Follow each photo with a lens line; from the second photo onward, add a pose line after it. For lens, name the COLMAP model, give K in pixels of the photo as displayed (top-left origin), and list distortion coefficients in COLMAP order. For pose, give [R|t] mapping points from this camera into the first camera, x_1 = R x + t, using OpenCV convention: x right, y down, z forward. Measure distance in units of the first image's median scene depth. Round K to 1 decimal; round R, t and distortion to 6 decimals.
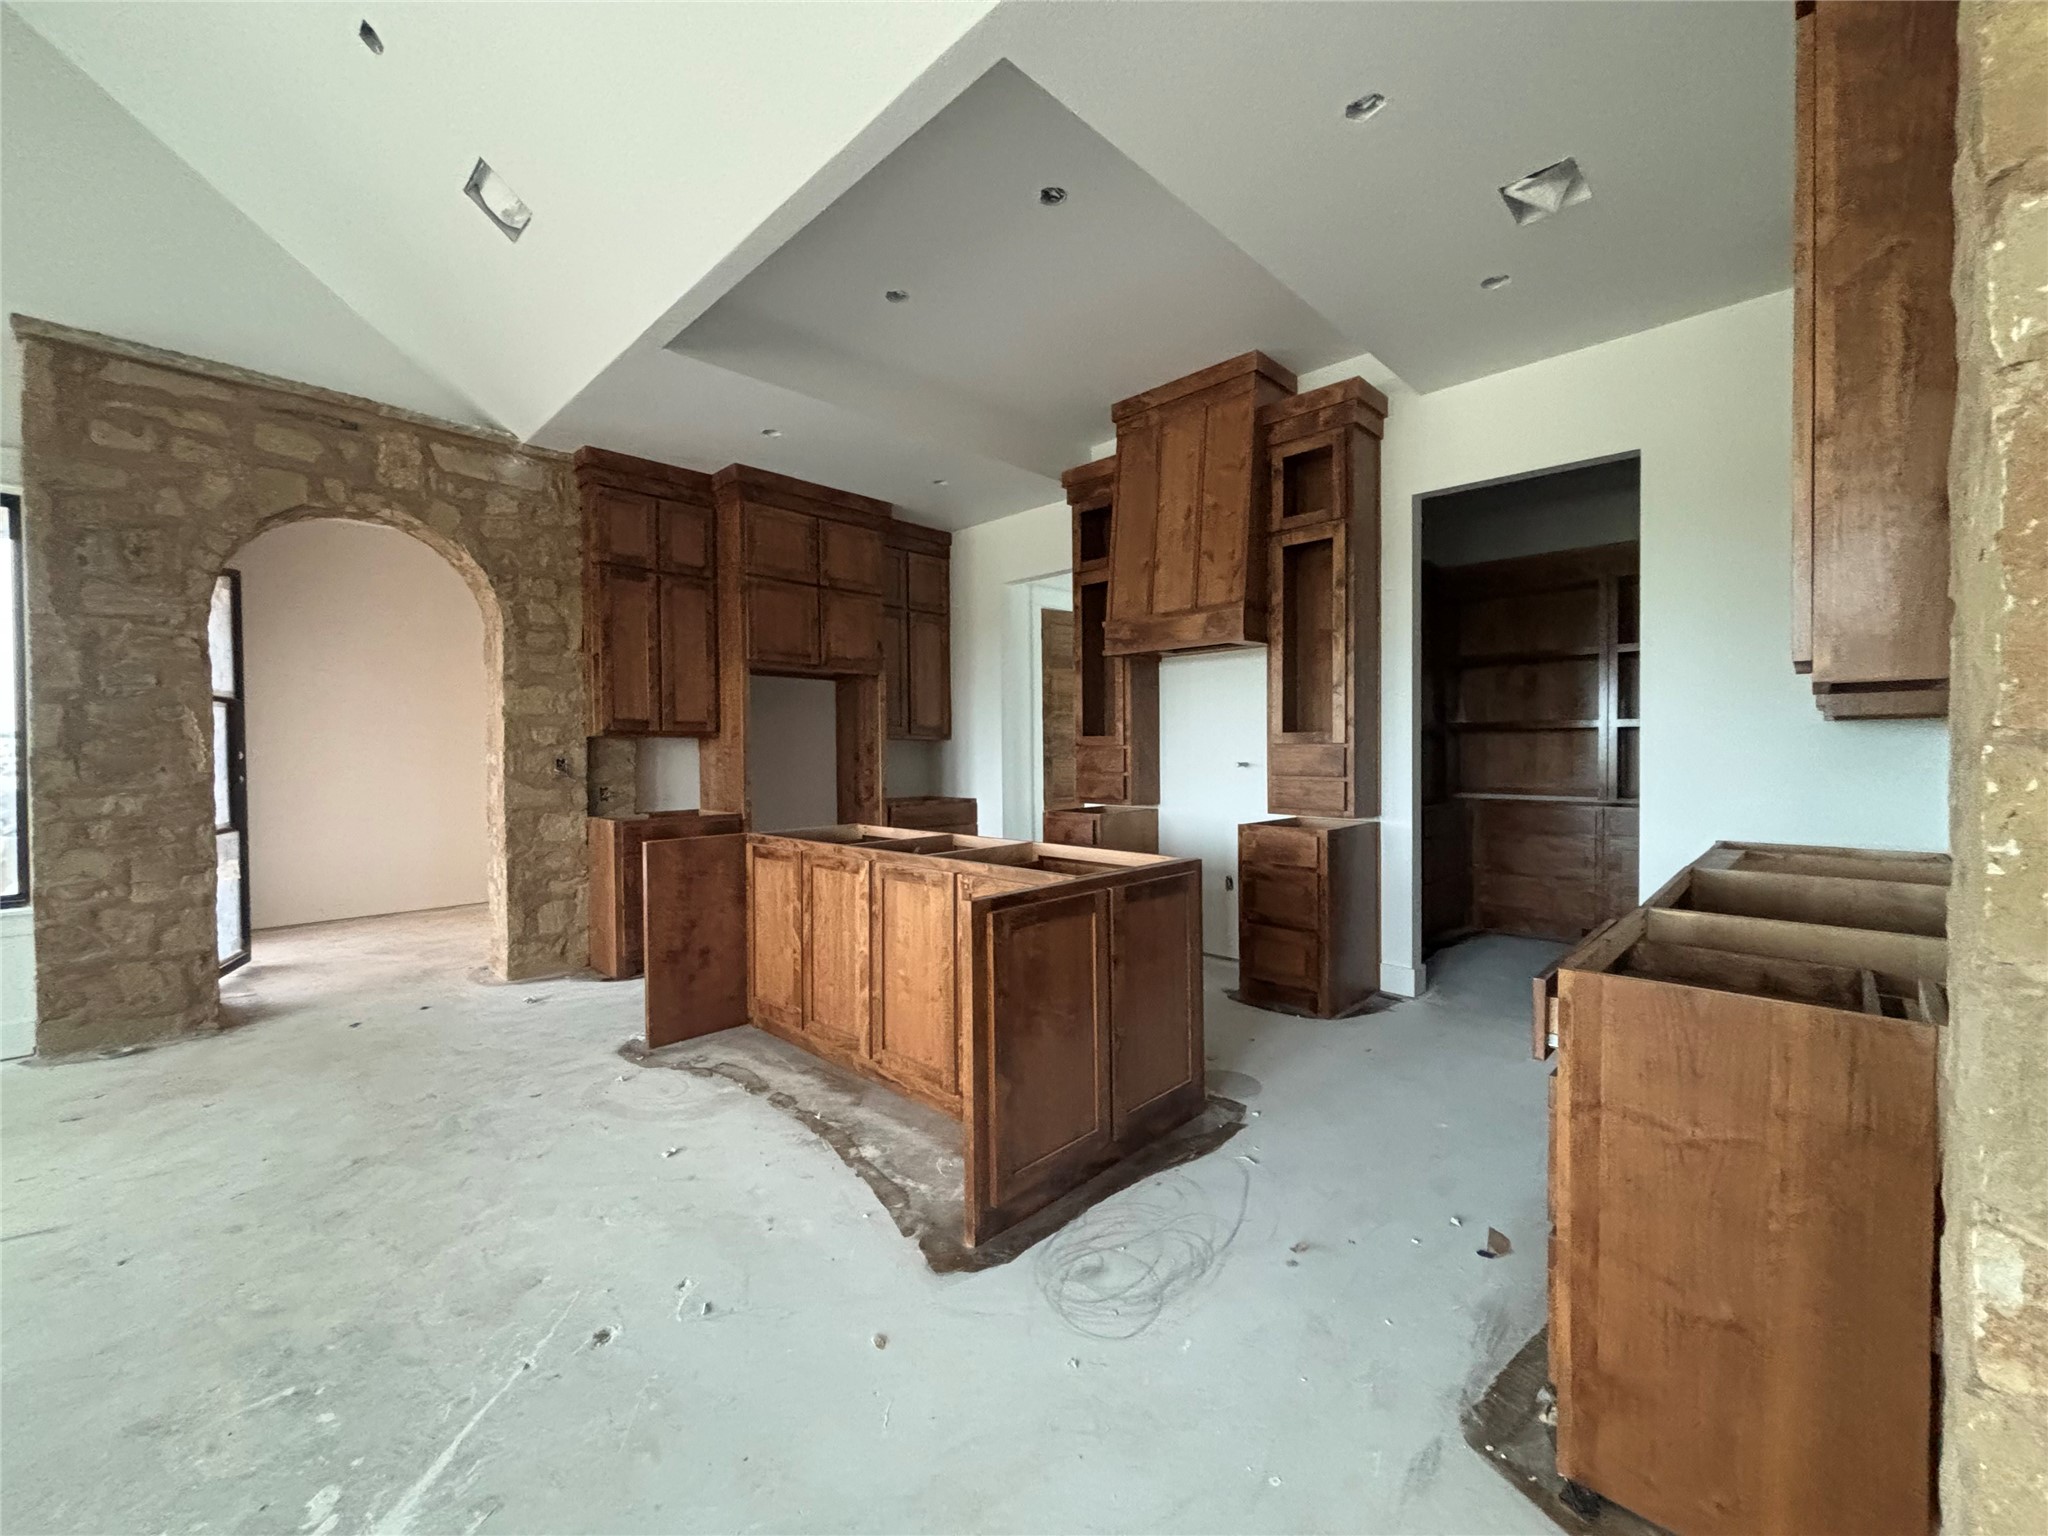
lens RADIAL K [[821.6, 0, 1025.8], [0, 821.6, 760.8], [0, 0, 1]] dist [0.001194, -0.000545]
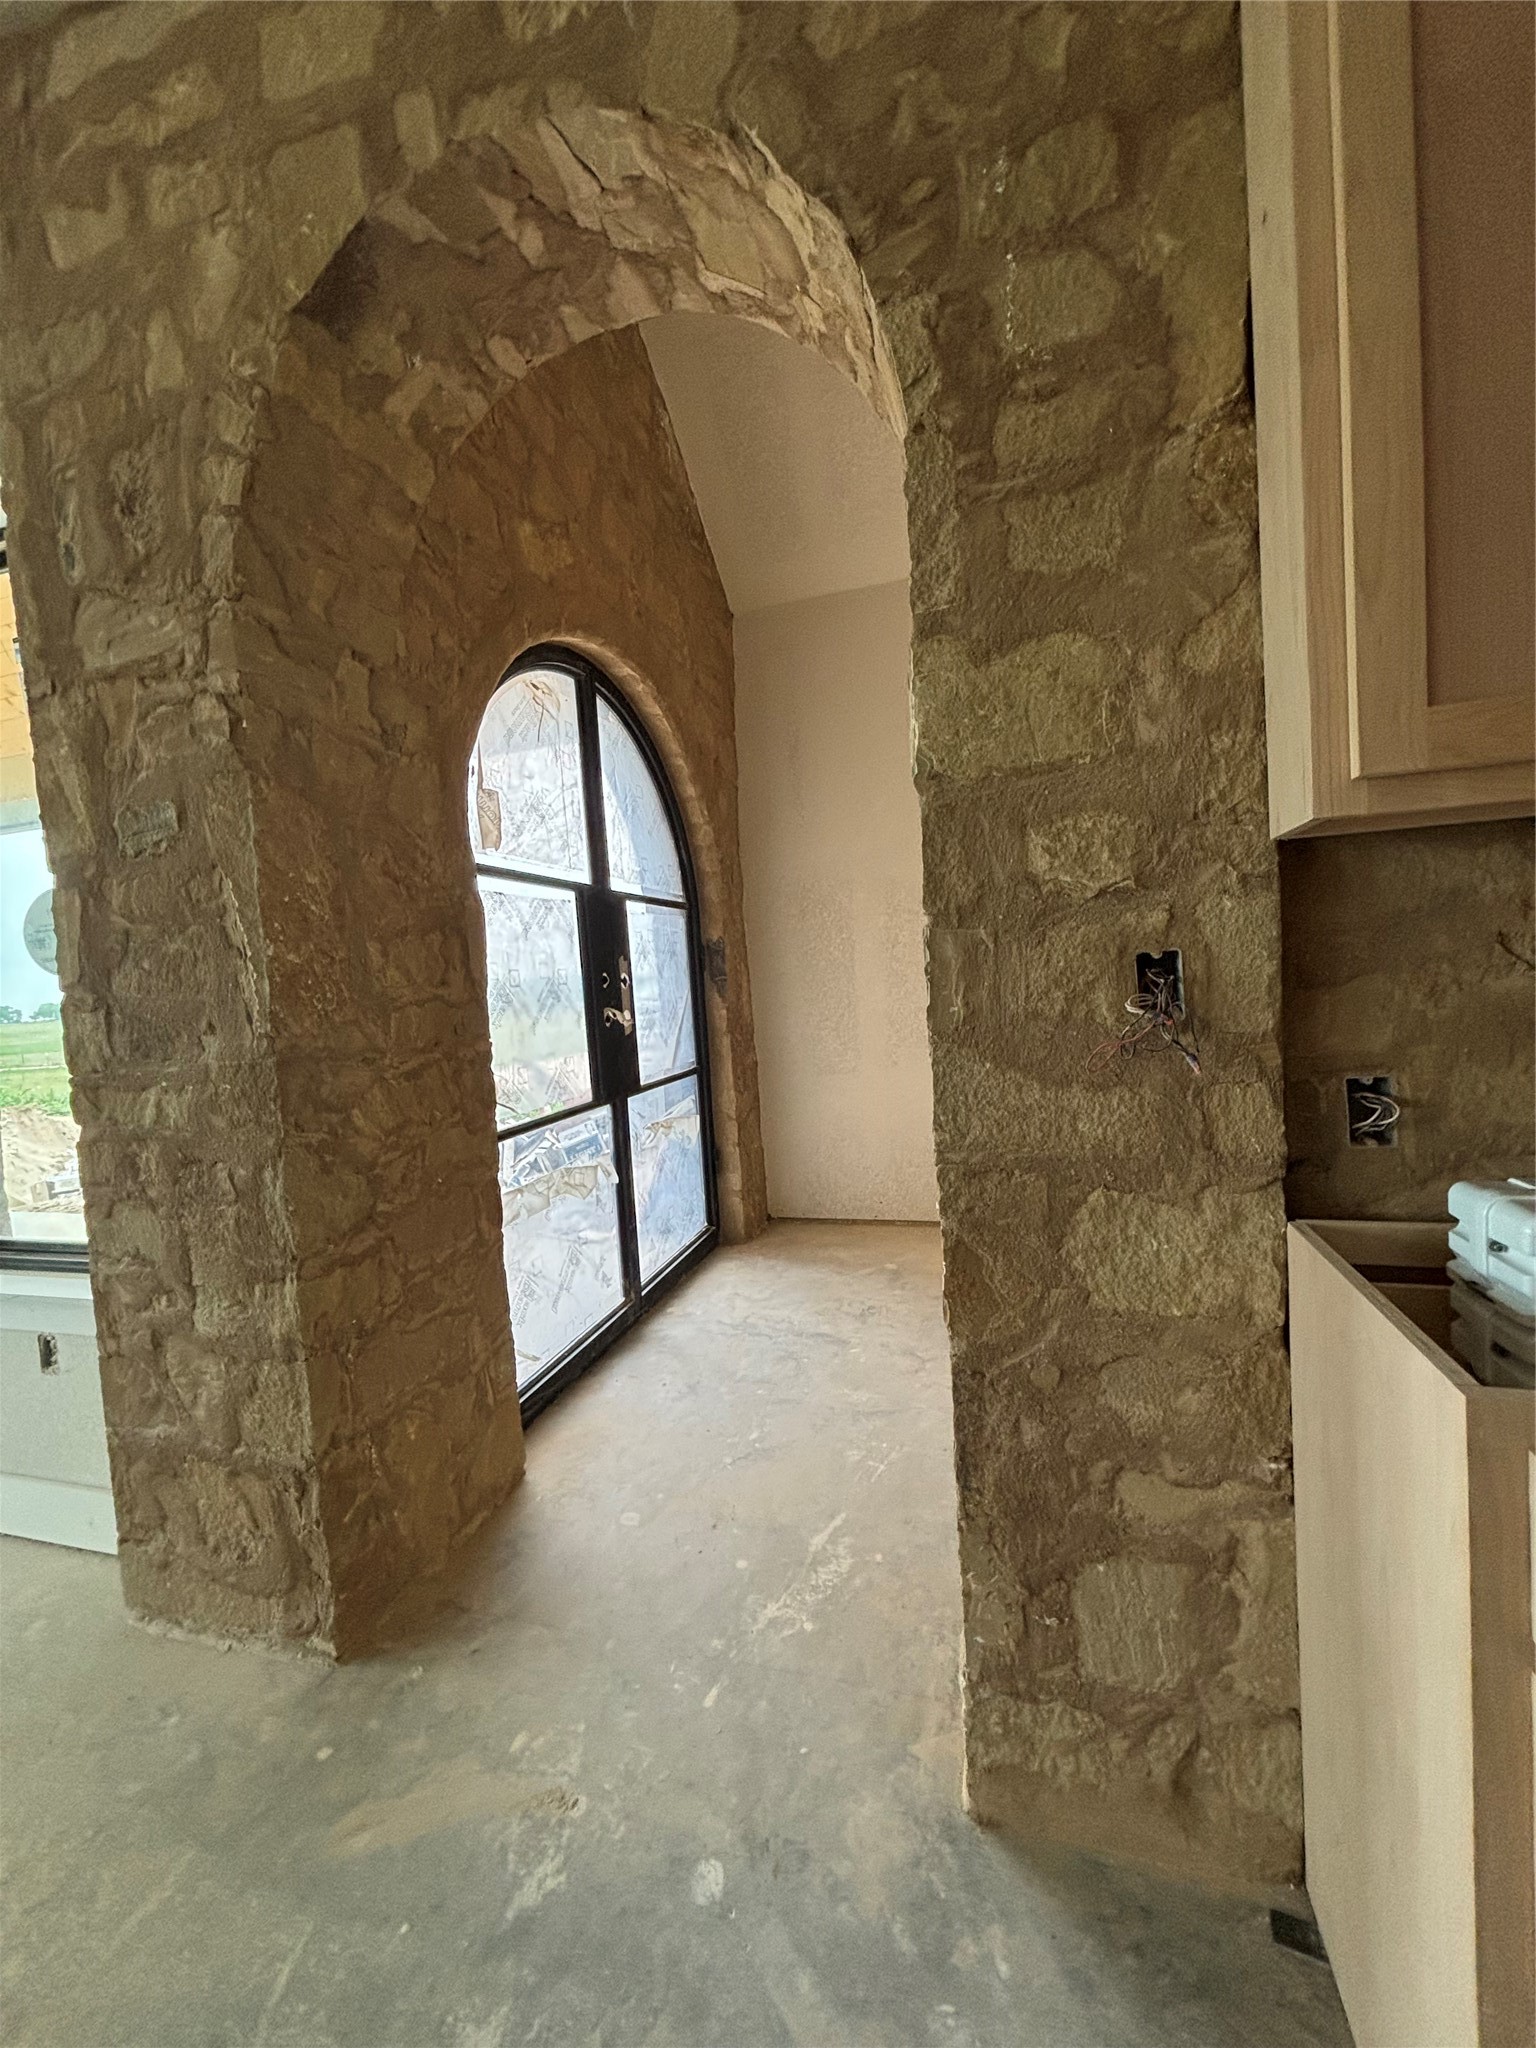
lens RADIAL K [[821.6, 0, 767.1], [0, 821.6, 1026.5], [0, 0, 1]] dist [0.001194, -0.000545]
pose [[0.463774, 0.023575, -0.885640, -0.552258], [0.045435, 0.997698, 0.050350, 0.001996], [0.884788, -0.063590, 0.461635, 1.064079]]
